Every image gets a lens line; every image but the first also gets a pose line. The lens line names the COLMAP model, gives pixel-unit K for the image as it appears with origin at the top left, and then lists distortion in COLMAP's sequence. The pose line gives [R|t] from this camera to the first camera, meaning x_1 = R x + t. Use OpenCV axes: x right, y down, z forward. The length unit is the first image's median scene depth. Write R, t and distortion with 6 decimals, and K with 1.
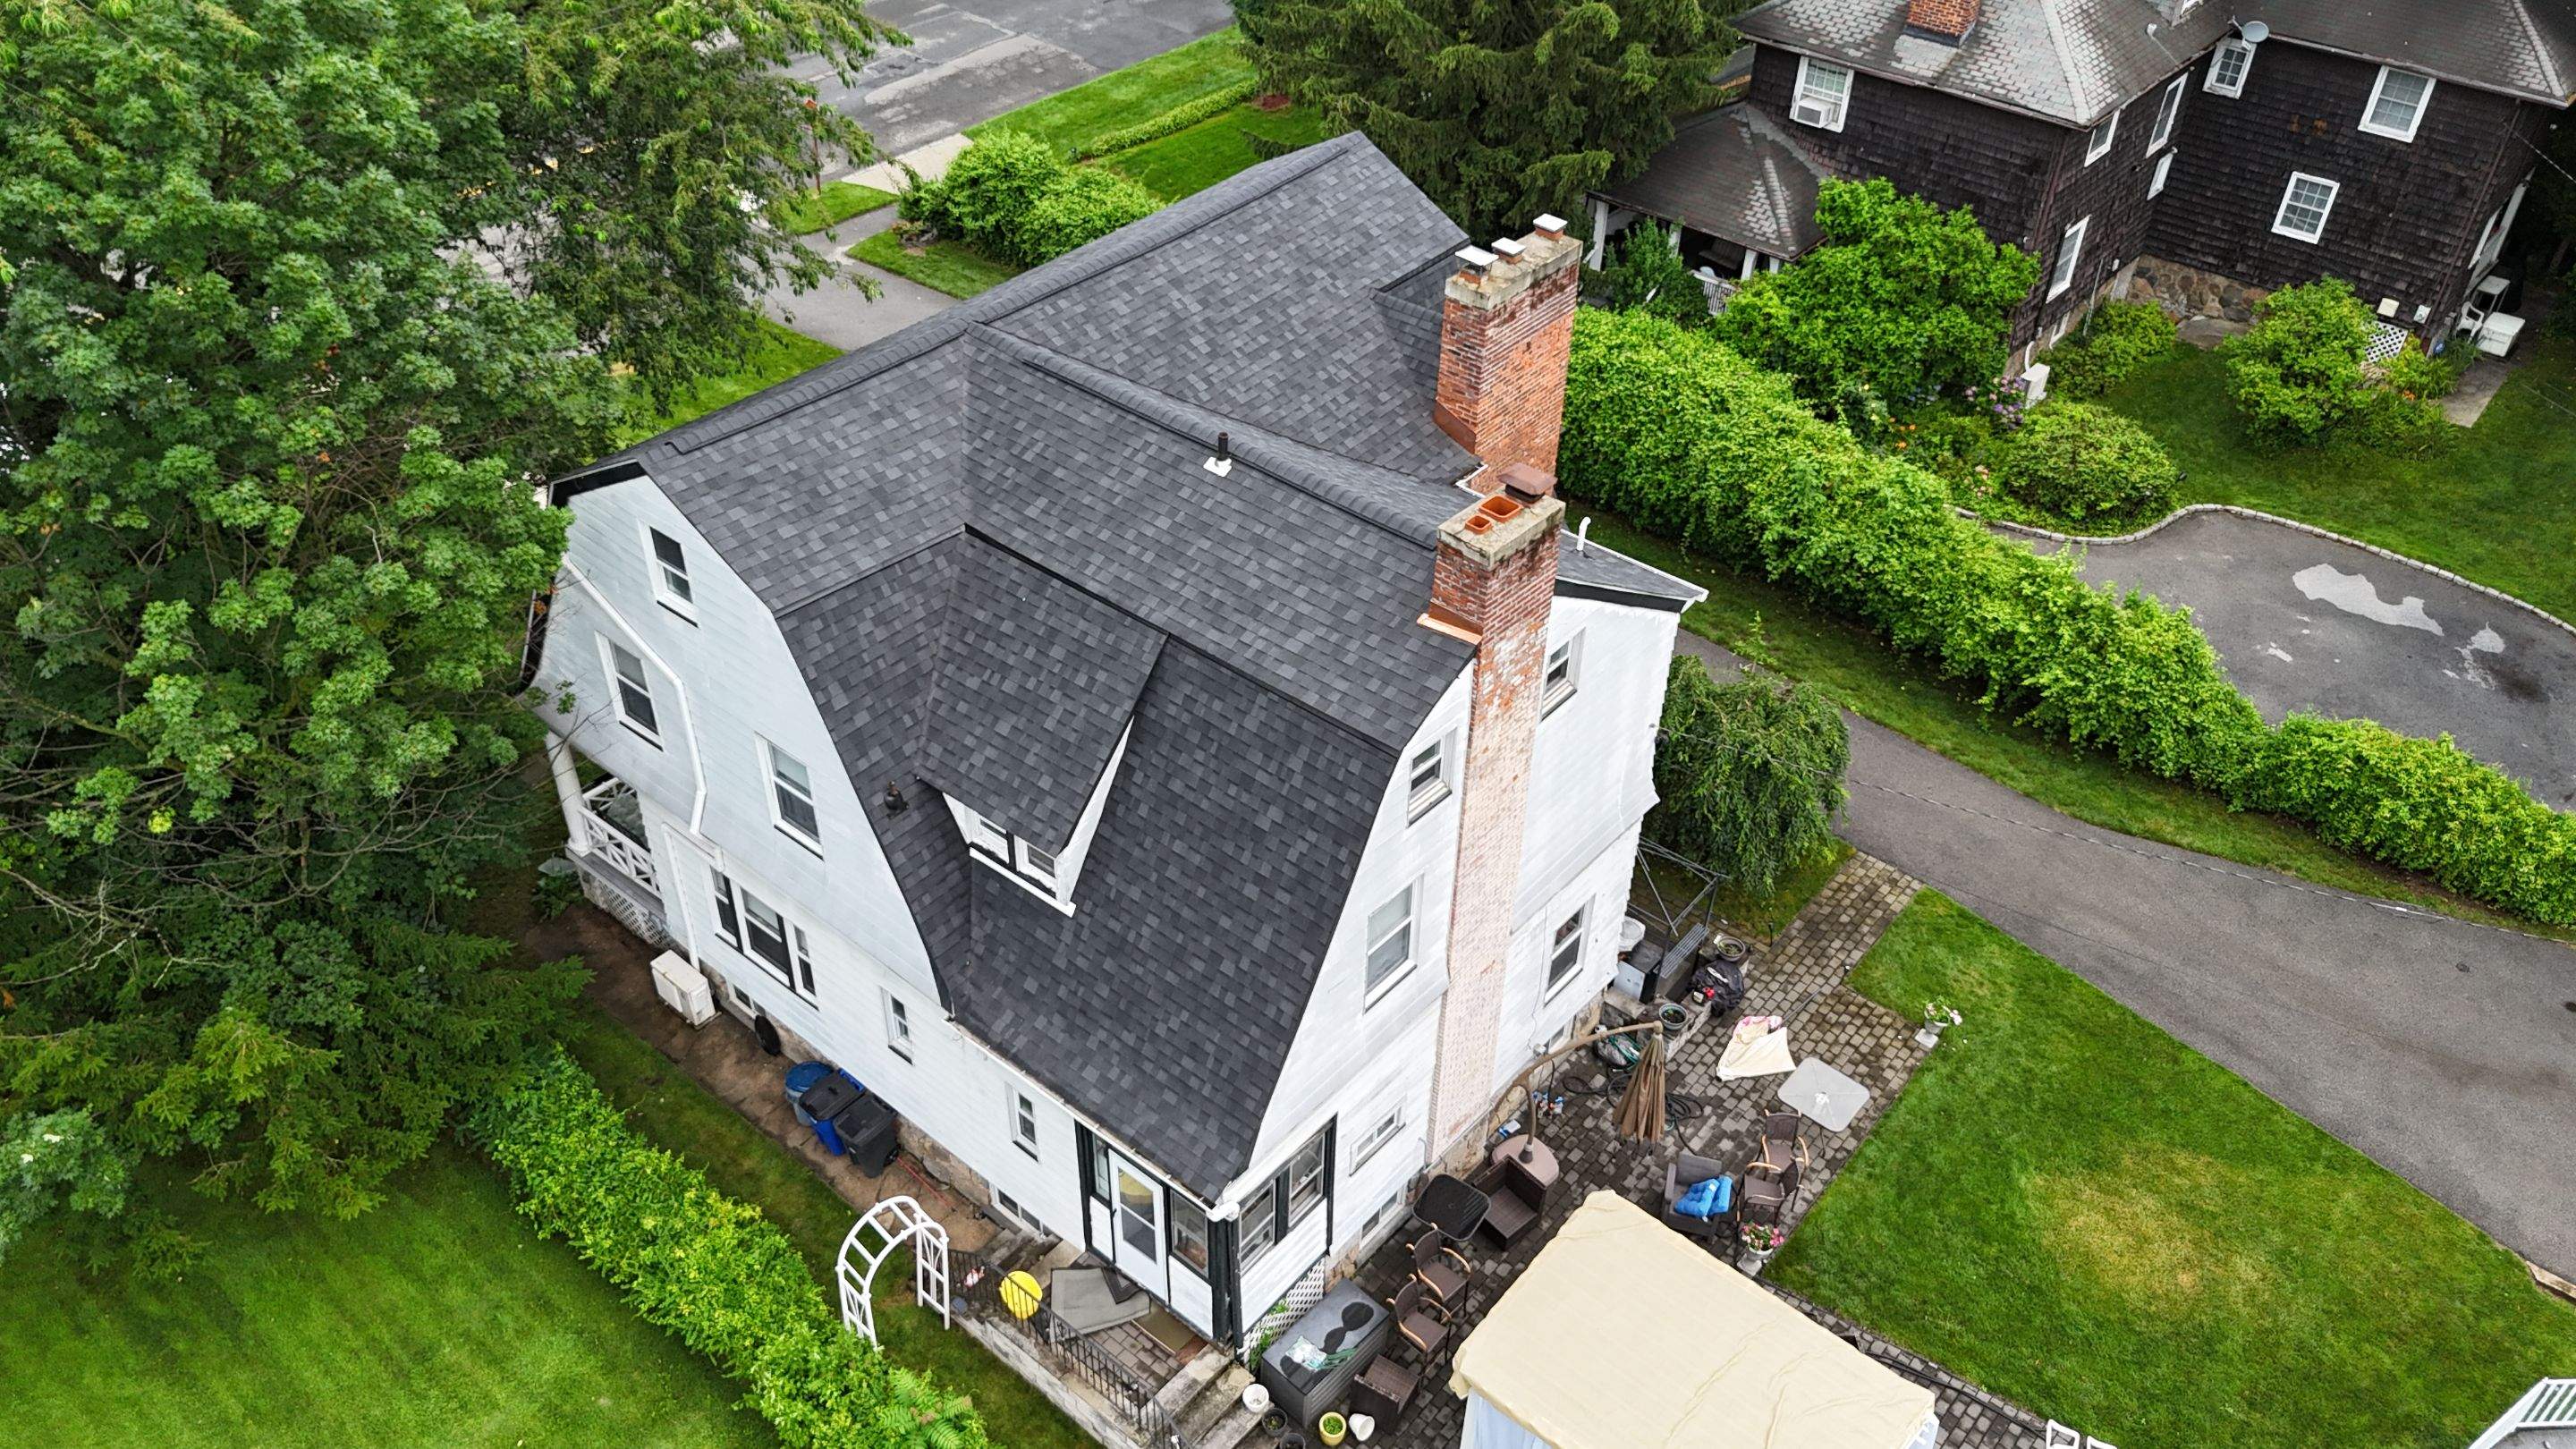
lens RADIAL K [[1856.0, 0, 1299.2], [0, 1856.0, 723.3], [0, 0, 1]] dist [0.061950, -0.059960]
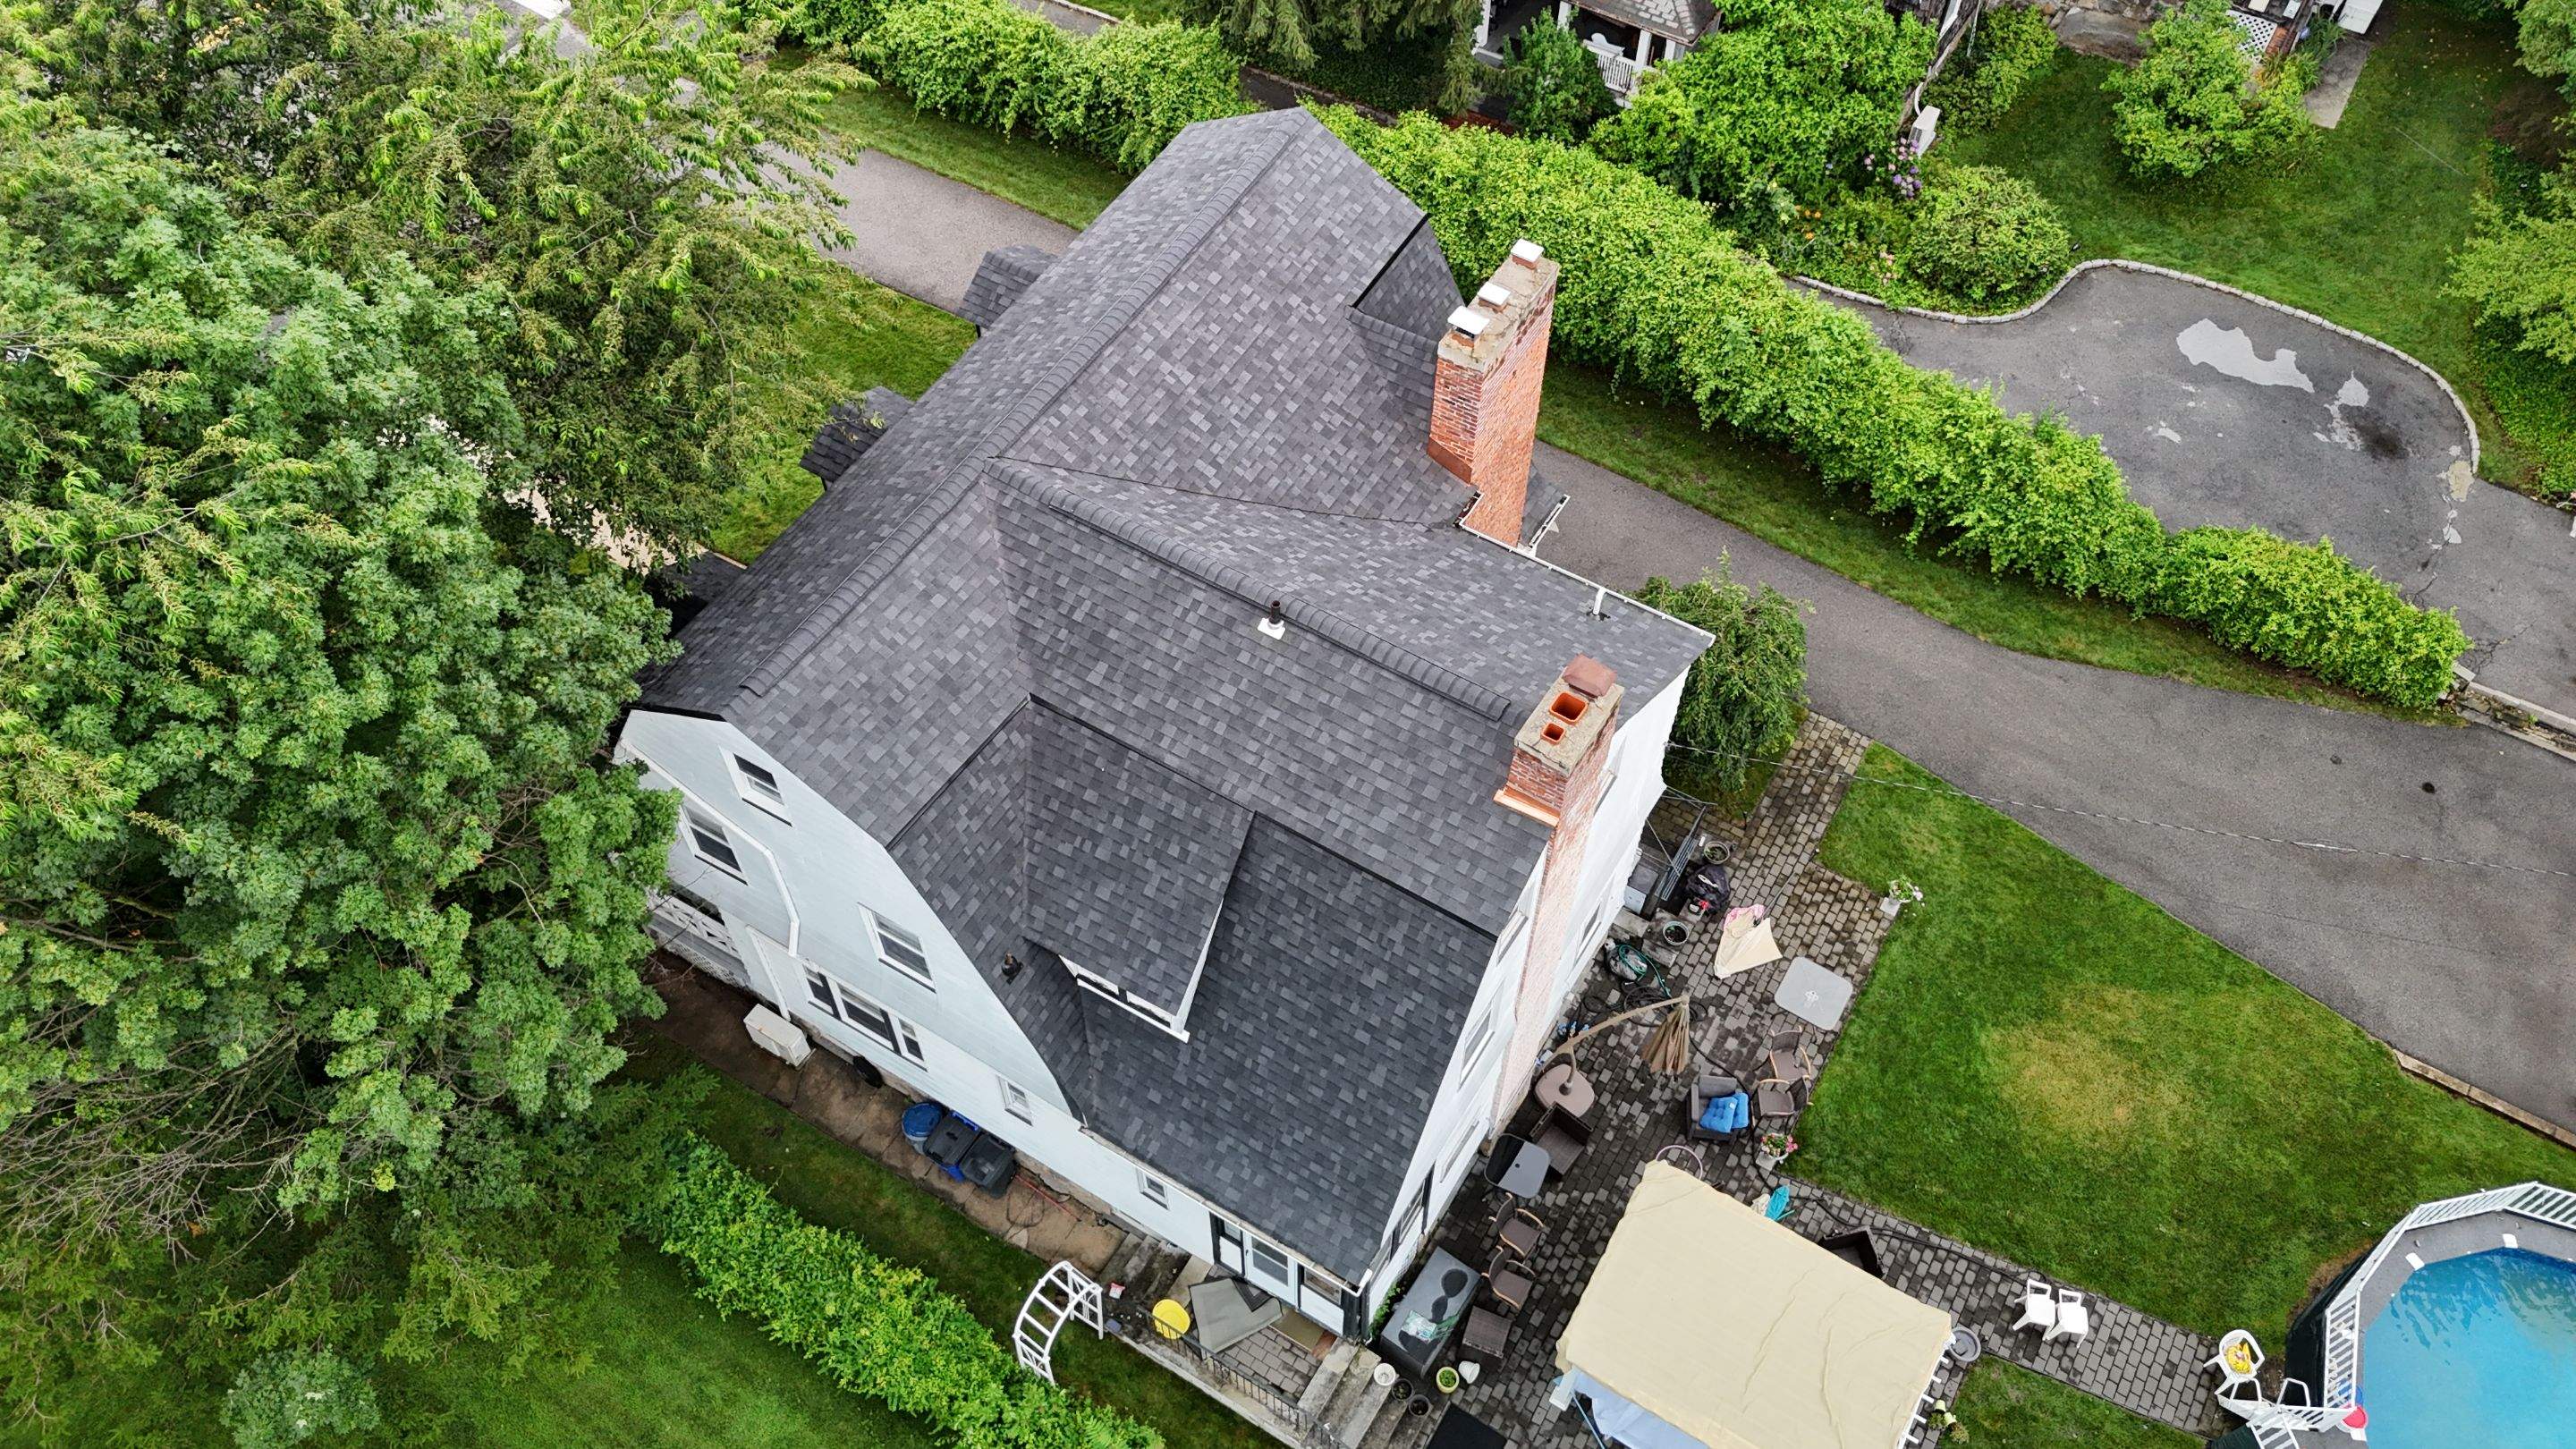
lens RADIAL K [[1854.9, 0, 1287.6], [0, 1854.9, 689.0], [0, 0, 1]] dist [0.063975, -0.057634]
pose [[0.988571, -0.131178, 0.074300, -0.098033], [0.107046, 0.957801, 0.266755, -0.321078], [-0.106157, -0.255753, 0.960896, -0.013263]]
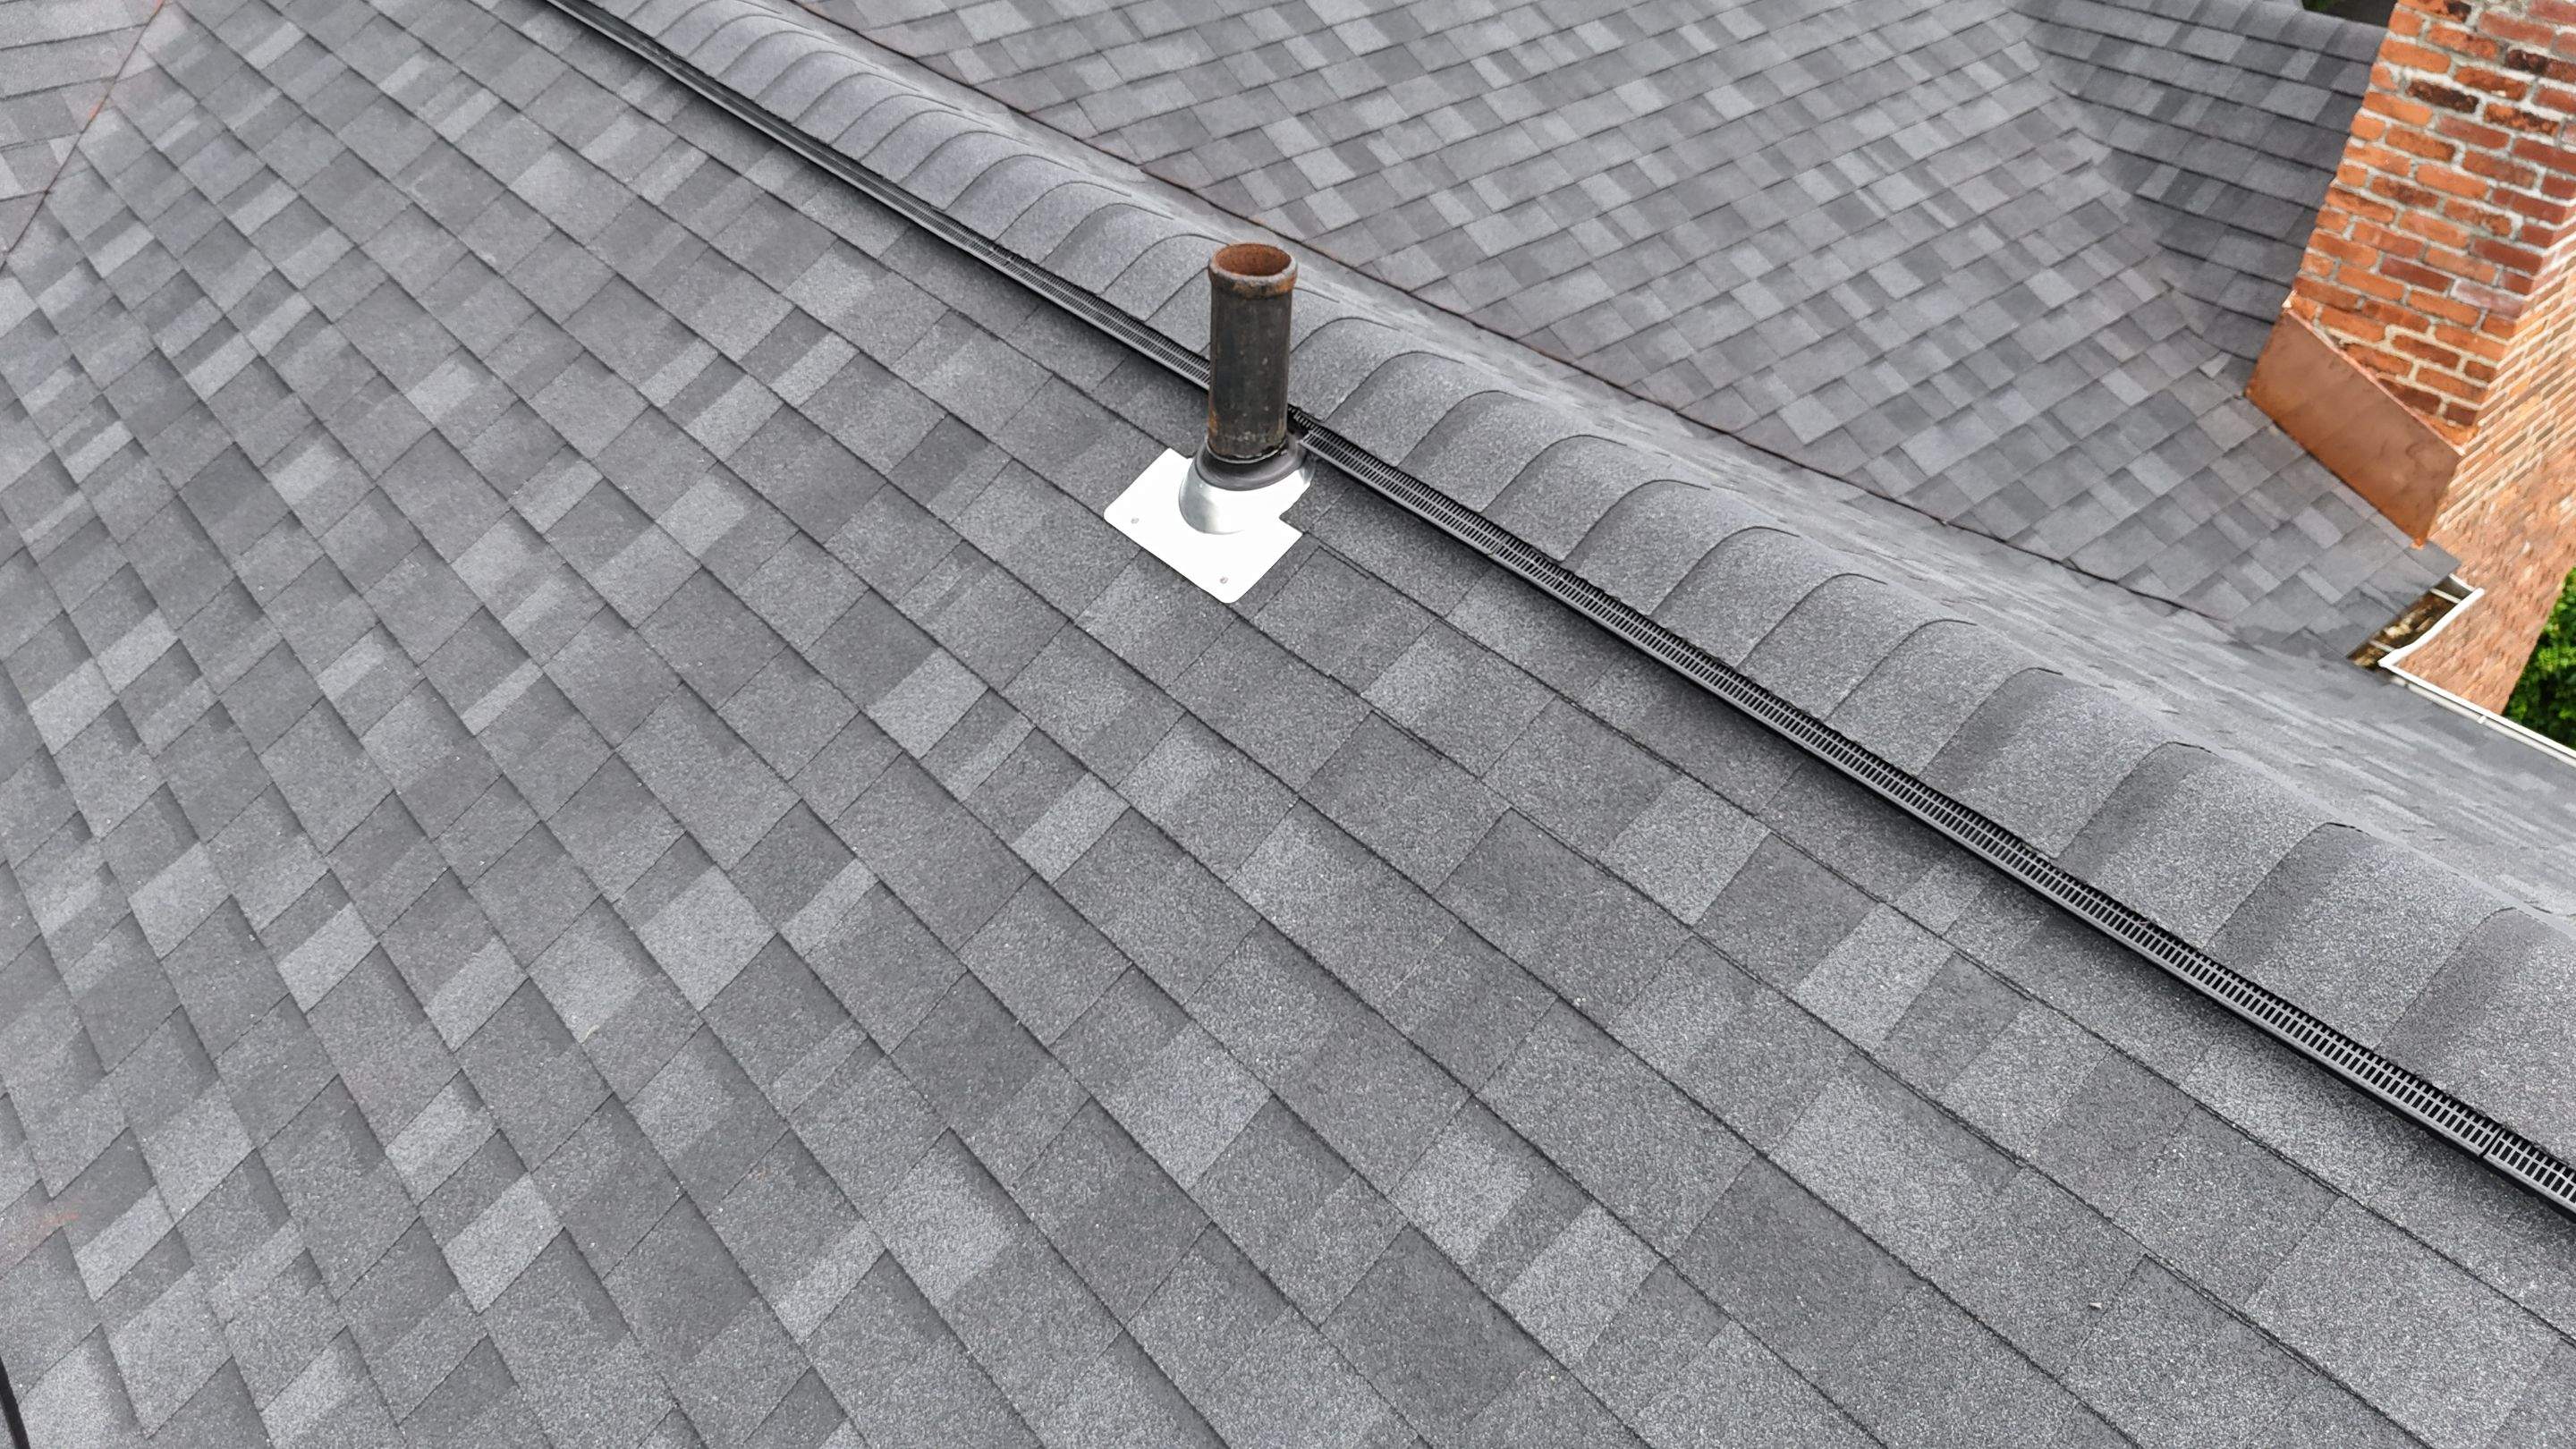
lens RADIAL K [[1856.0, 0, 1299.2], [0, 1856.0, 723.3], [0, 0, 1]] dist [0.061950, -0.059960]
pose [[0.985996, 0.096137, -0.136270, -0.015695], [-0.098111, 0.995145, -0.007827, -0.103889], [0.134856, 0.021087, 0.990641, 0.733120]]
